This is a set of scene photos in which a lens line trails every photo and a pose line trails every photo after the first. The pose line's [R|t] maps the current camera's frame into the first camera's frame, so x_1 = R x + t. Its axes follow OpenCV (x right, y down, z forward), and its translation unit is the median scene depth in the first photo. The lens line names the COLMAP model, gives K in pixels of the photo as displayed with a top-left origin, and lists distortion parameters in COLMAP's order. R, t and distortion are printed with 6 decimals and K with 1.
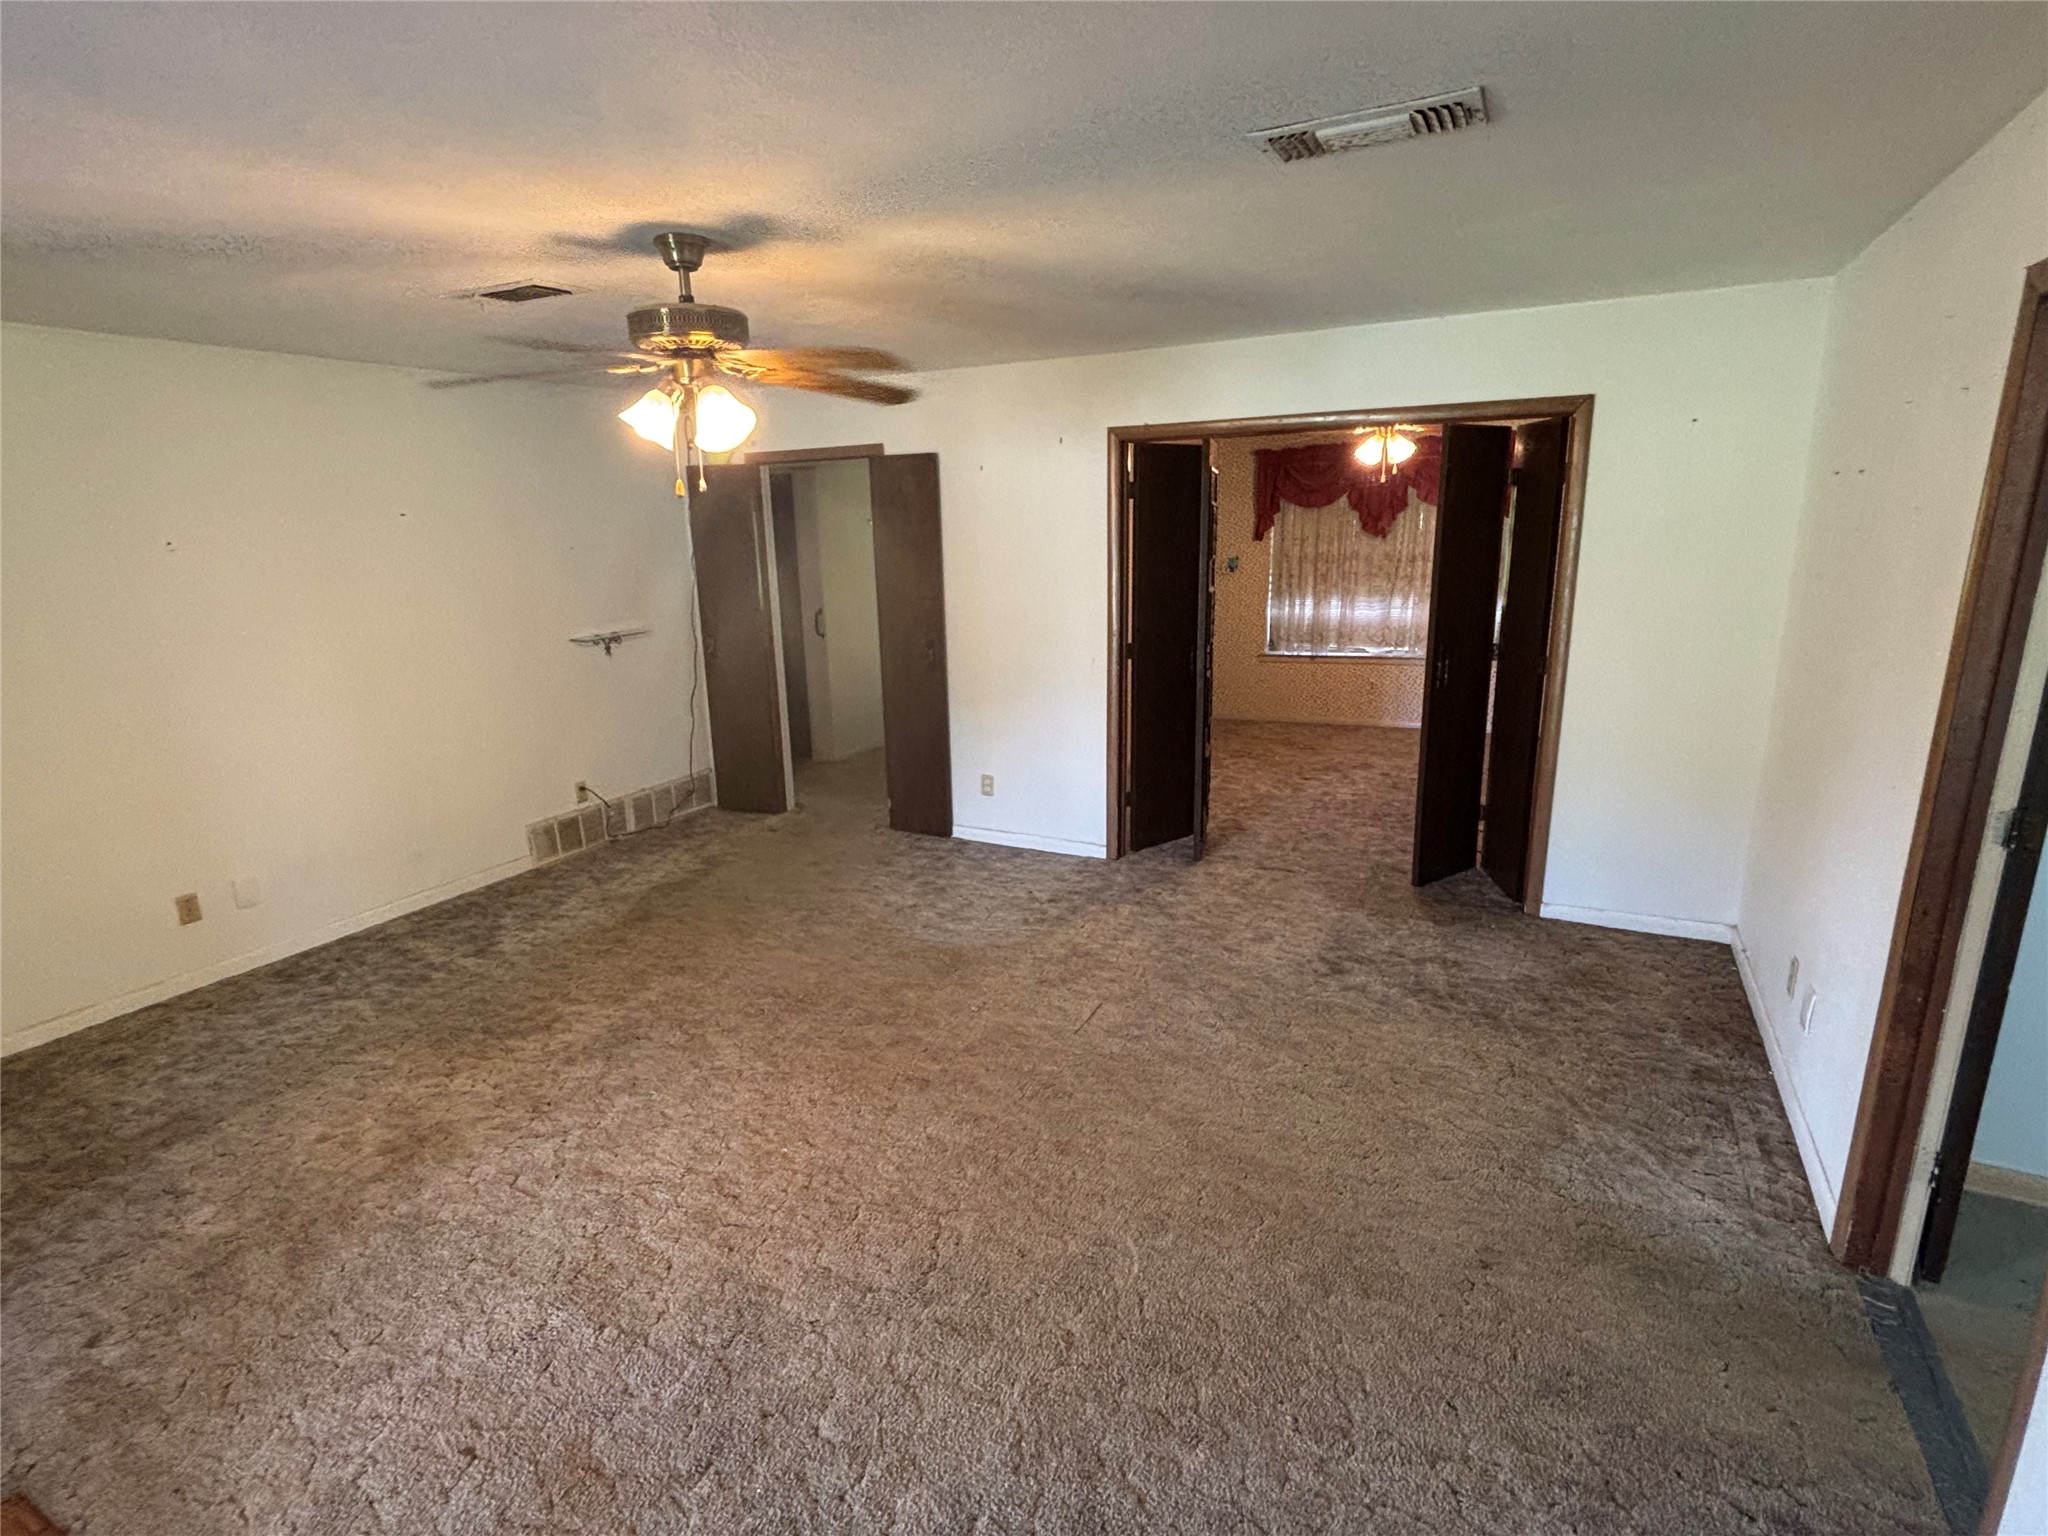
lens RADIAL K [[994.0, 0, 1024.0], [0, 994.0, 768.0], [0, 0, 1]] dist [0.001411, -0.000014]
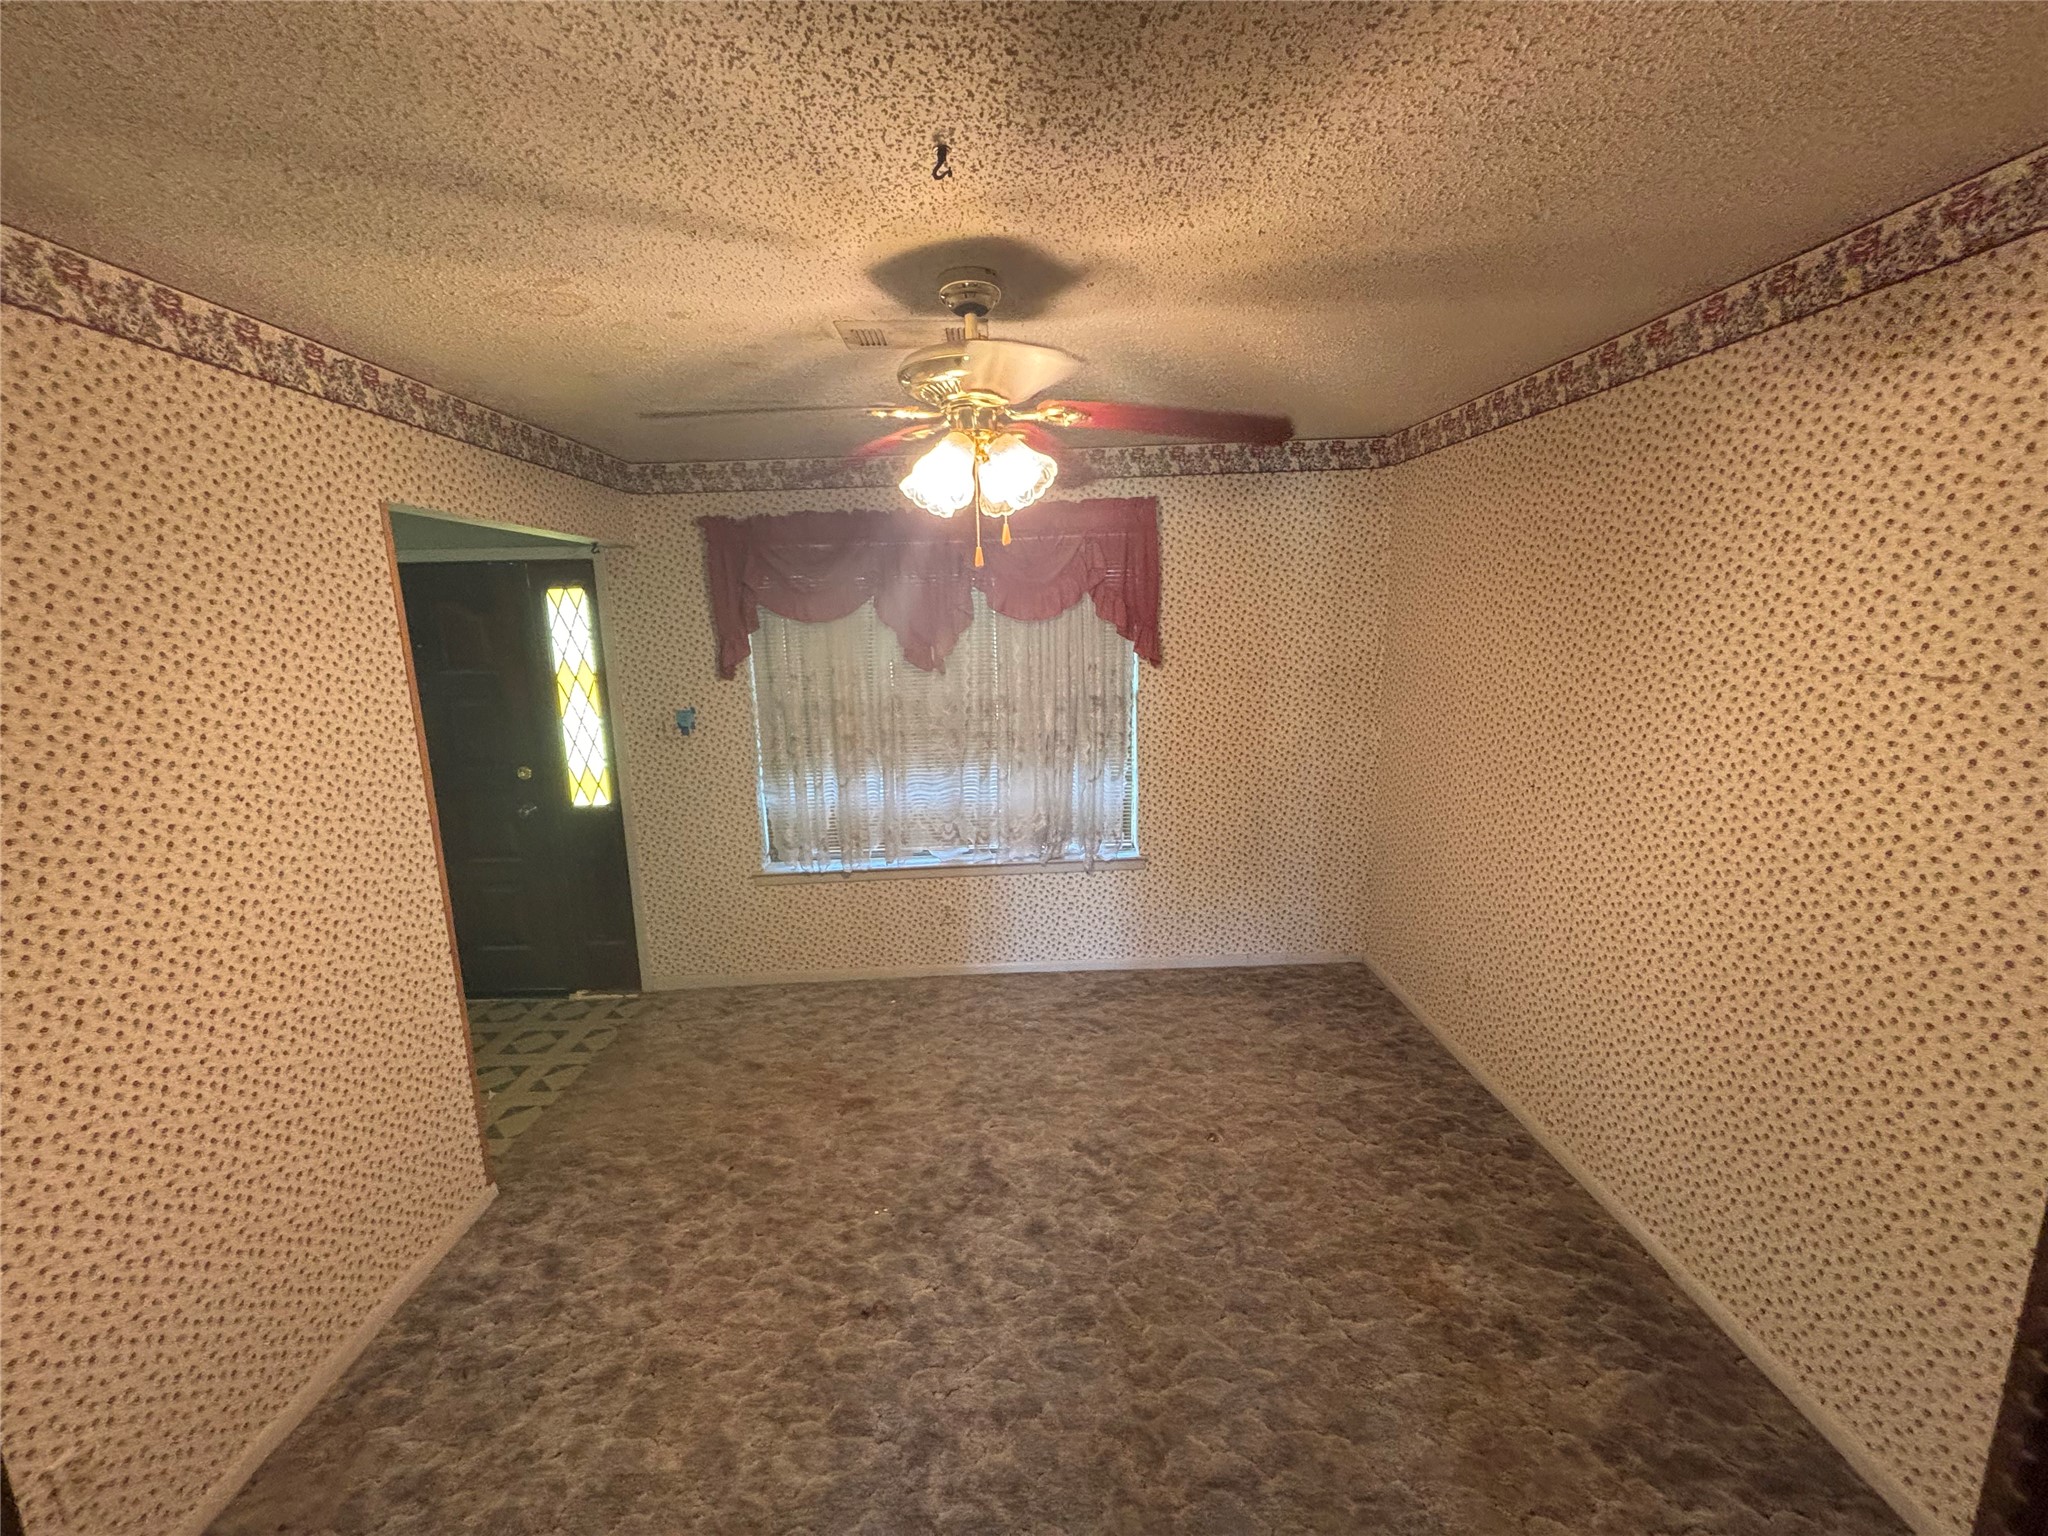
lens RADIAL K [[825.7, 0, 1024.0], [0, 825.7, 768.0], [0, 0, 1]] dist [0.000848, 0.000033]
pose [[0.877506, -0.085471, 0.471888, 0.169721], [0.117810, 0.992256, -0.039350, -0.151384], [-0.464871, 0.090123, 0.880780, 0.553177]]
